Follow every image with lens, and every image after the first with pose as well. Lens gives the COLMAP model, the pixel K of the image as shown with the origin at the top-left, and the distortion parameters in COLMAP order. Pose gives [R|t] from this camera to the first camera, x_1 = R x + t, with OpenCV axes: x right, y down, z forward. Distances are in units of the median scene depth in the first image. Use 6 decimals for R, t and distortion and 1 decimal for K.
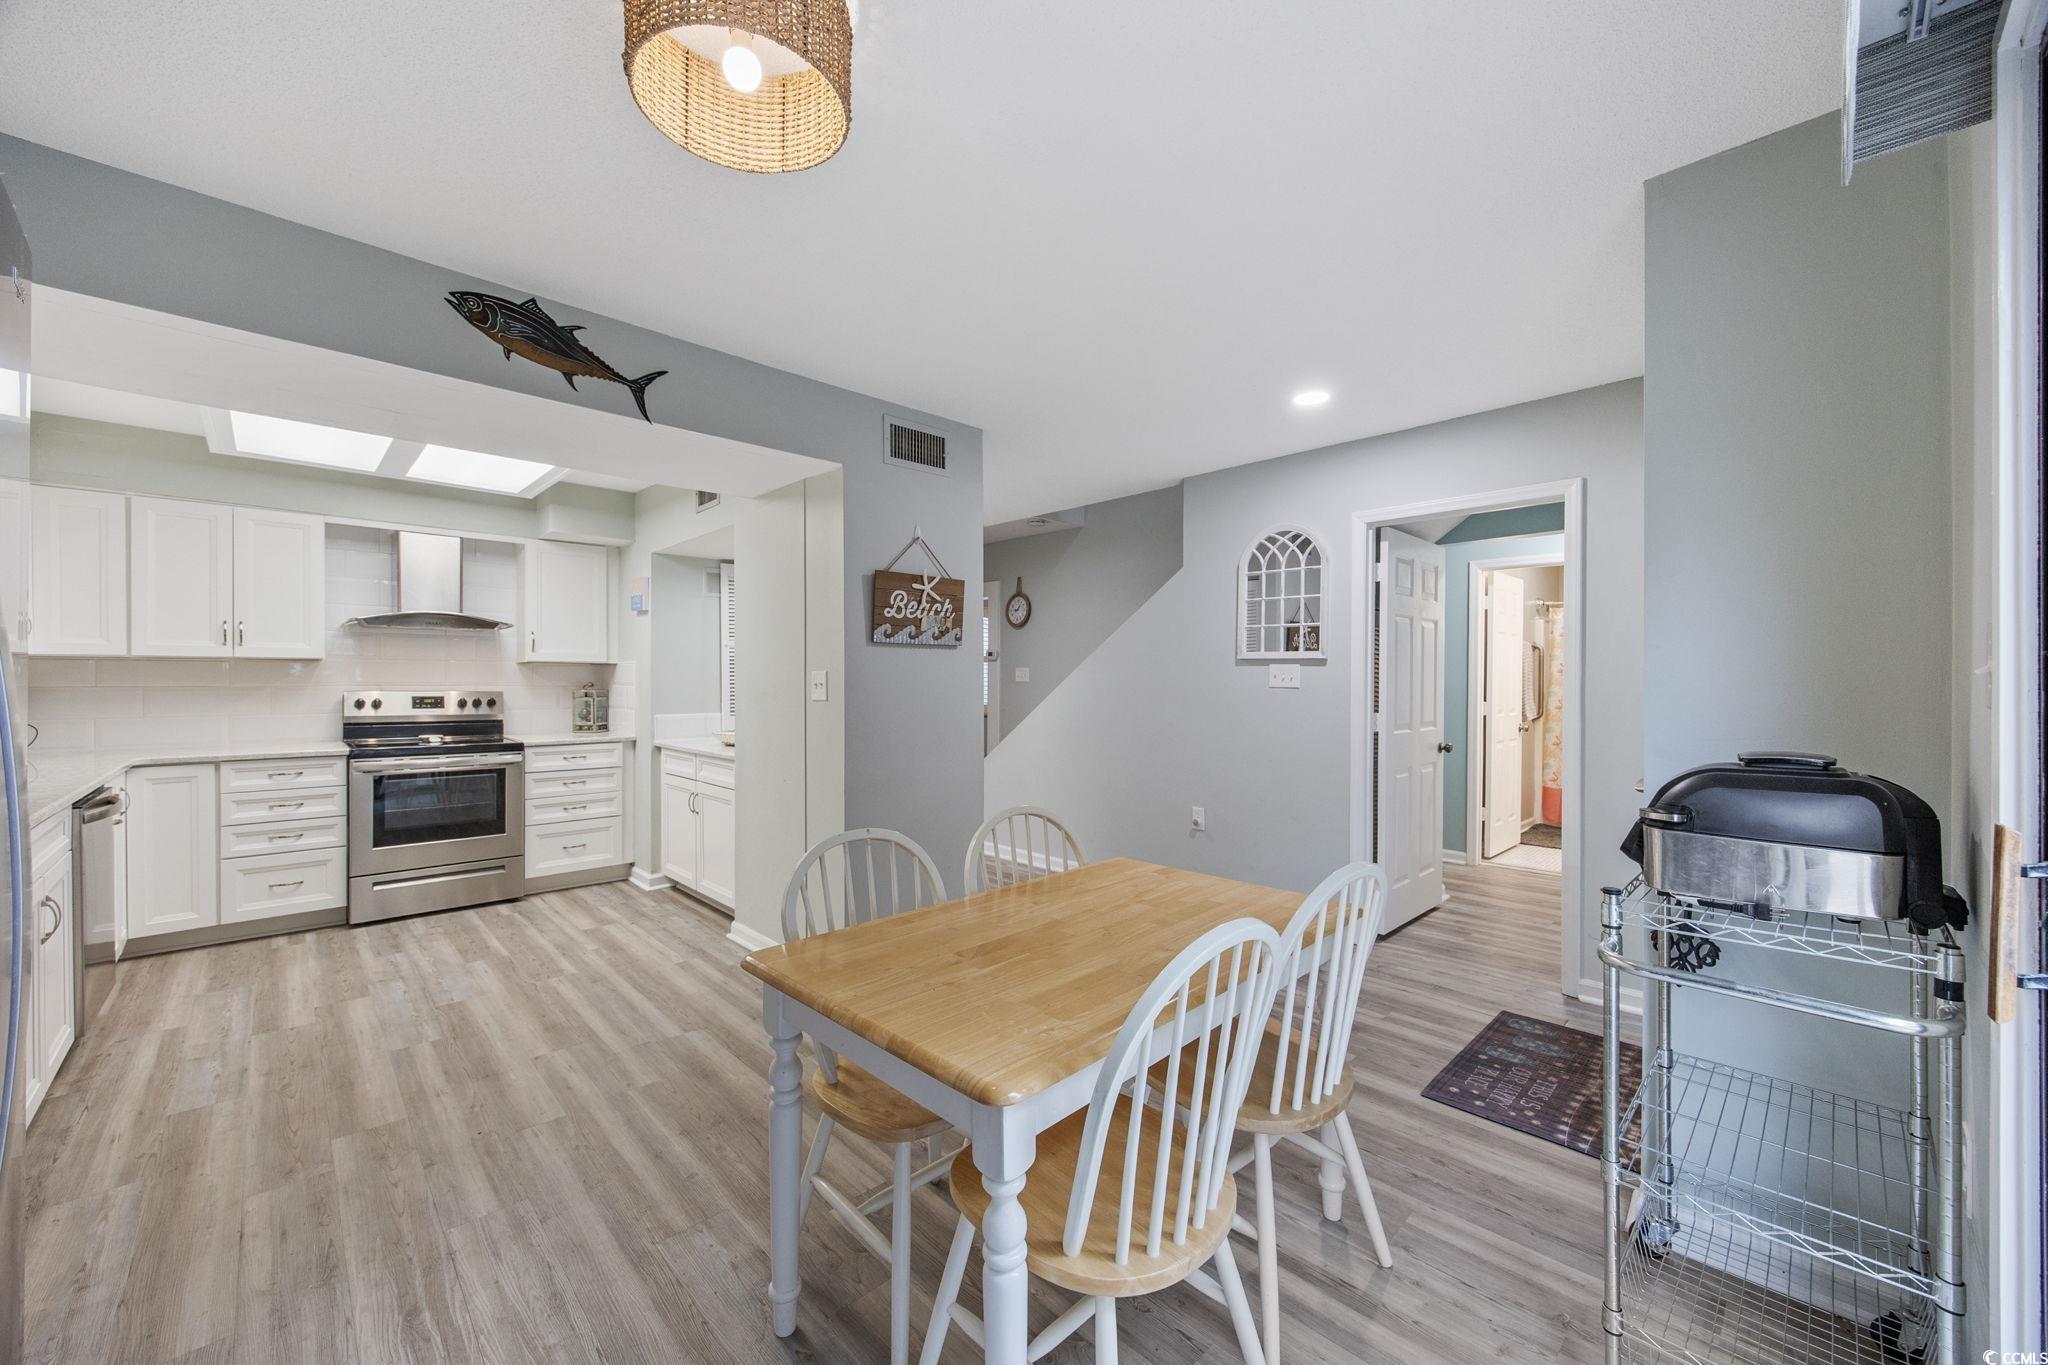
lens RADIAL K [[783.6, 0, 1027.1], [0, 783.6, 675.9], [0, 0, 1]] dist [-0.002912, -0.000136]
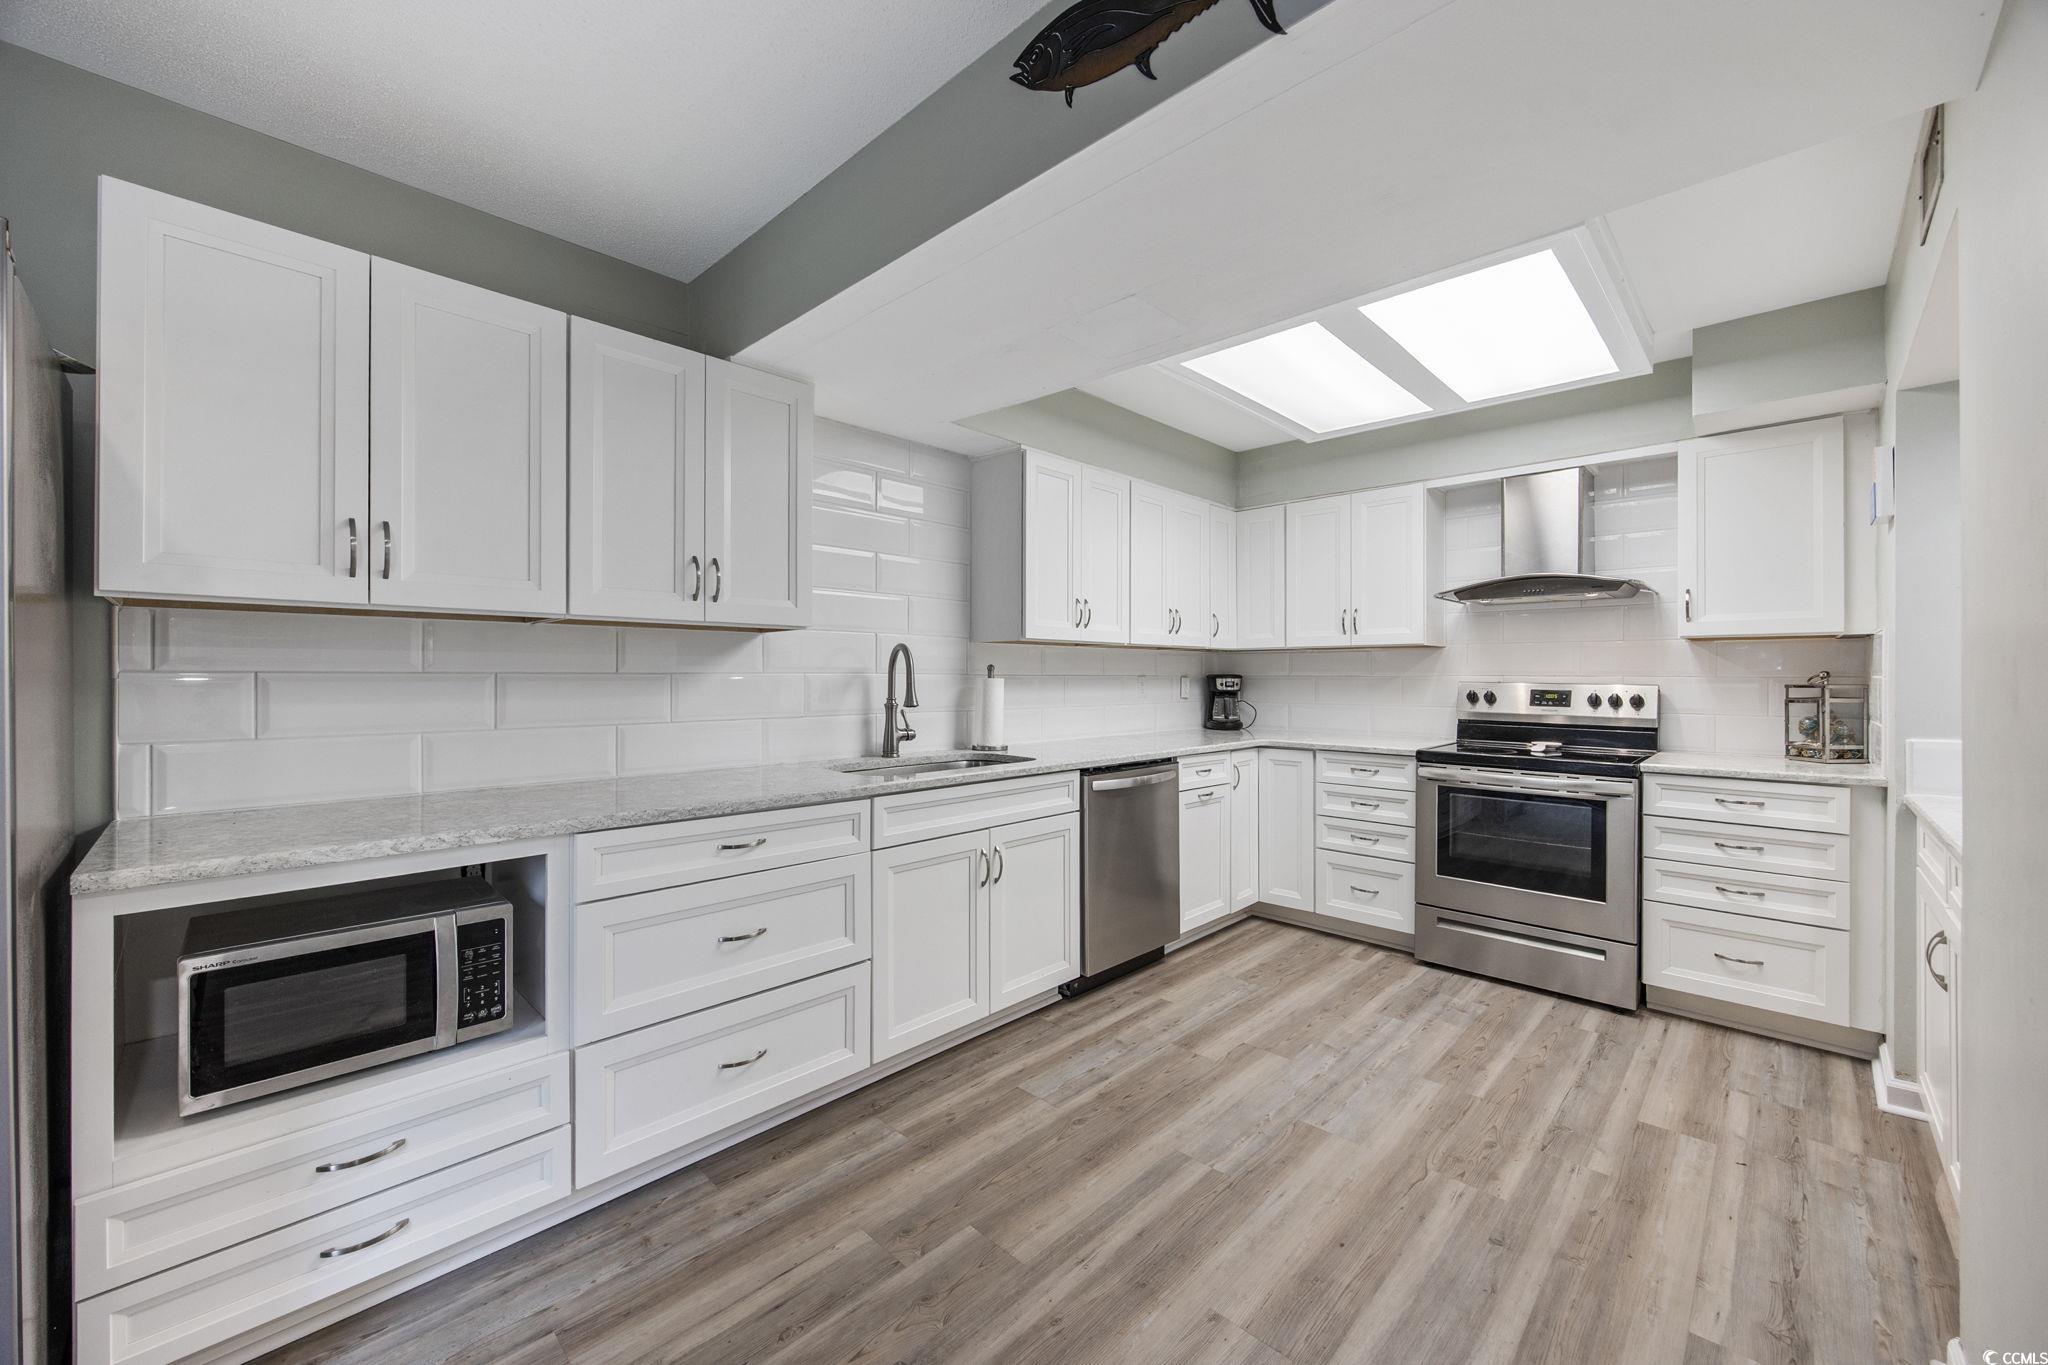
lens RADIAL K [[783.6, 0, 1027.1], [0, 783.6, 675.9], [0, 0, 1]] dist [-0.002912, -0.000136]
pose [[0.043255, -0.004139, -0.999055, -0.042809], [0.001418, 0.999991, -0.004081, 0.017272], [0.999063, -0.001240, 0.043261, 0.541762]]
